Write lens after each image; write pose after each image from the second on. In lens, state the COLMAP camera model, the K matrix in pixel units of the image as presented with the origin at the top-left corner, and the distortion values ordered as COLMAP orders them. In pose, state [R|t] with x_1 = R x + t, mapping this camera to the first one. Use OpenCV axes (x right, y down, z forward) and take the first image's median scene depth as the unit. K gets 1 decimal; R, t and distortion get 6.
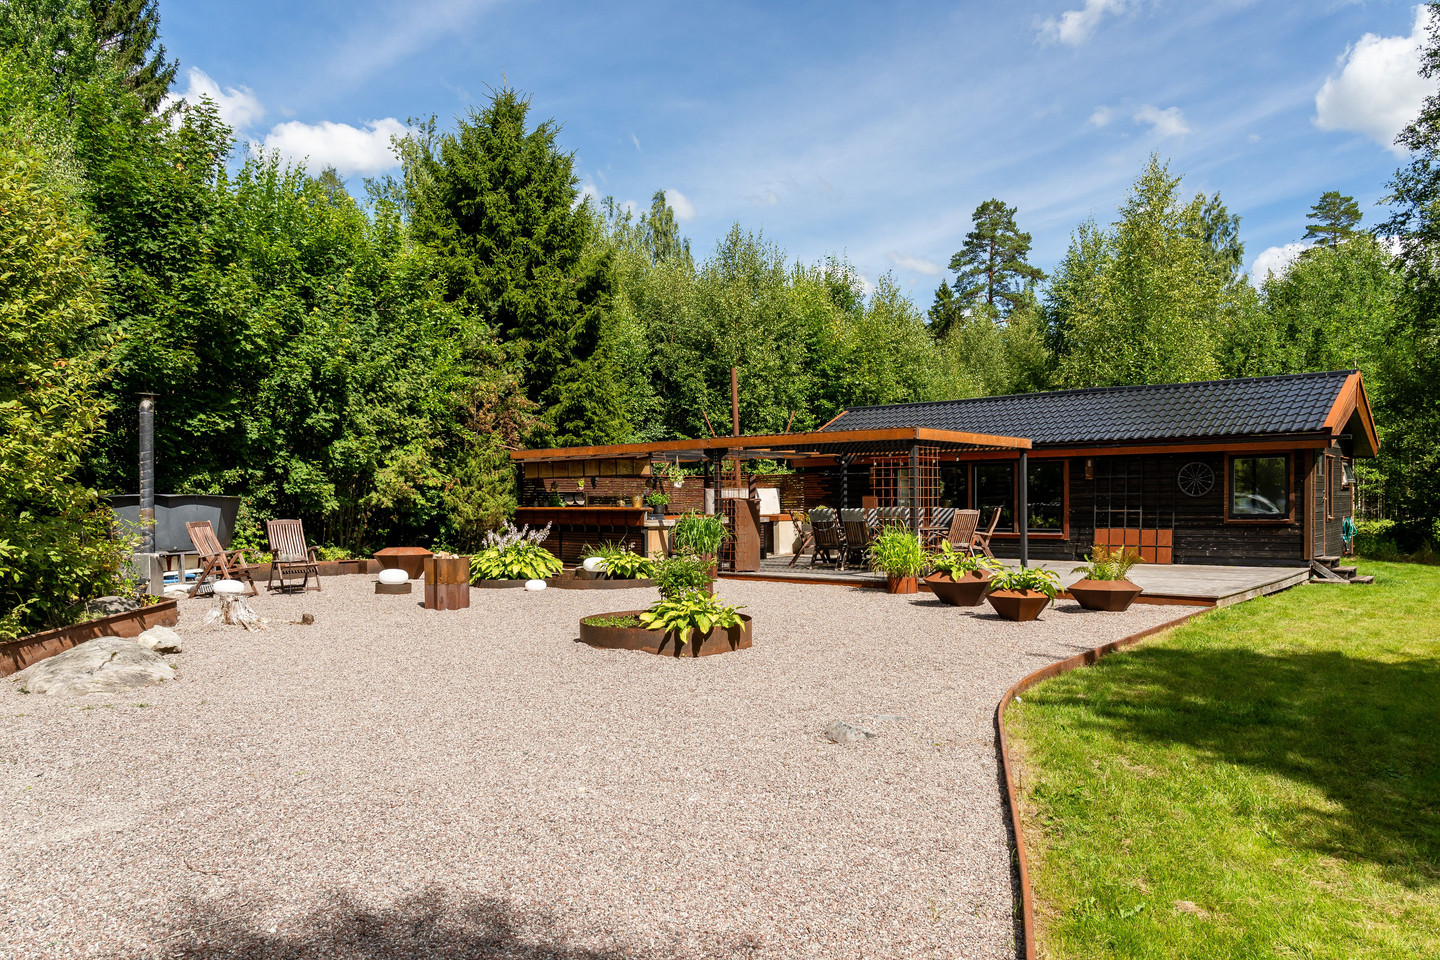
lens RADIAL K [[1007.7, 0, 720.0], [0, 1007.7, 480.0], [0, 0, 1]] dist [0.001234, 0.000154]
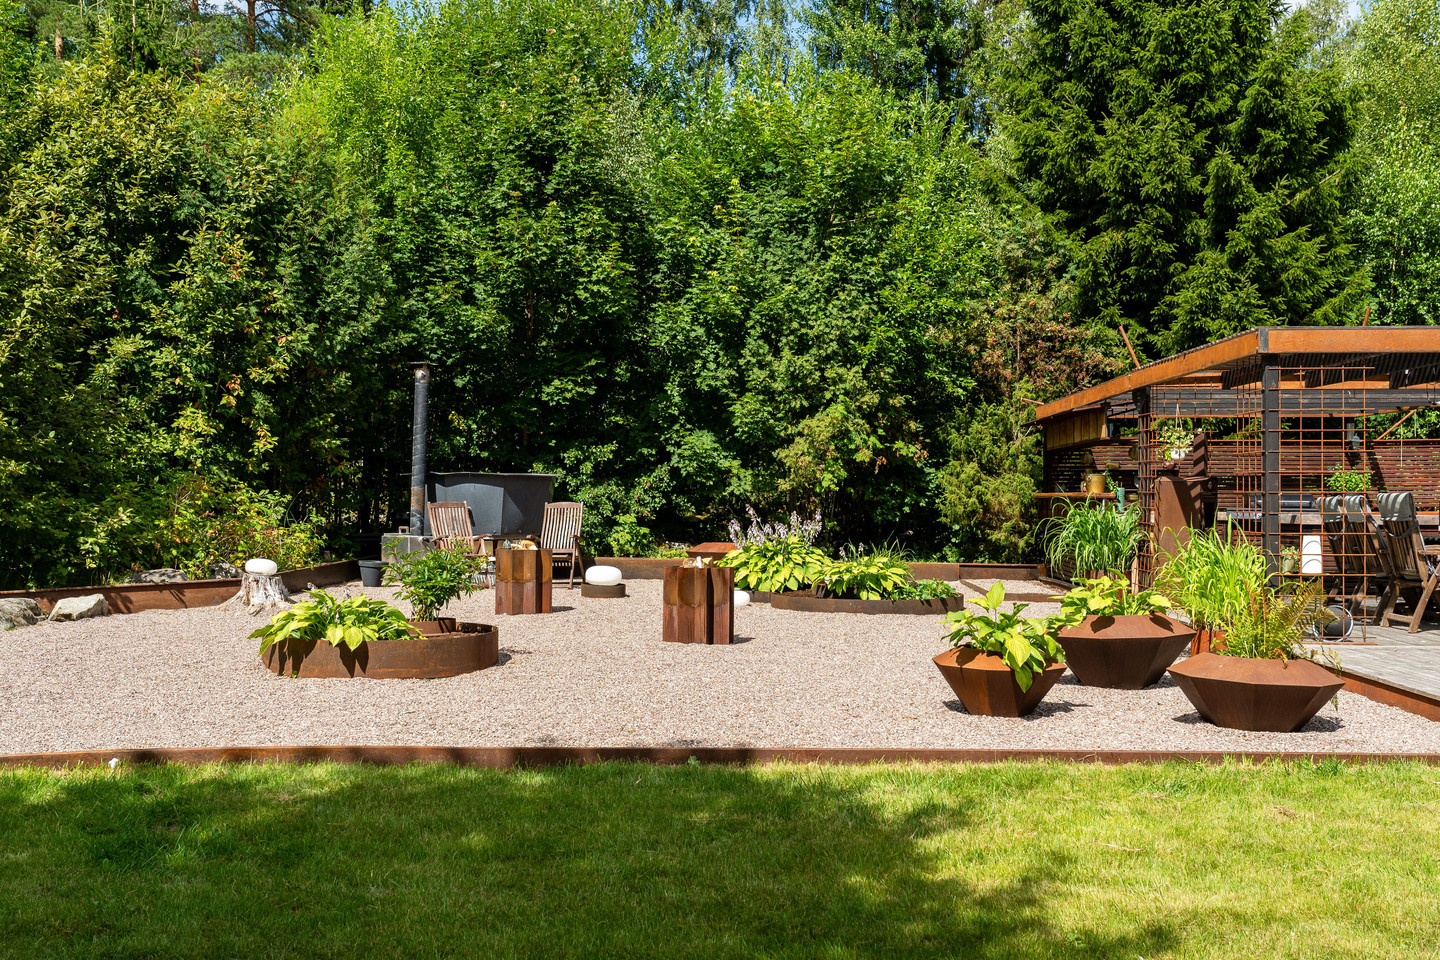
lens RADIAL K [[1486.6, 0, 720.0], [0, 1486.6, 480.0], [0, 0, 1]] dist [0.019011, 0.000604]
pose [[0.614070, -0.000820, -0.789251, 0.494693], [0.010502, 0.999919, 0.007131, 0.011075], [0.789182, -0.012668, 0.614029, 0.278388]]
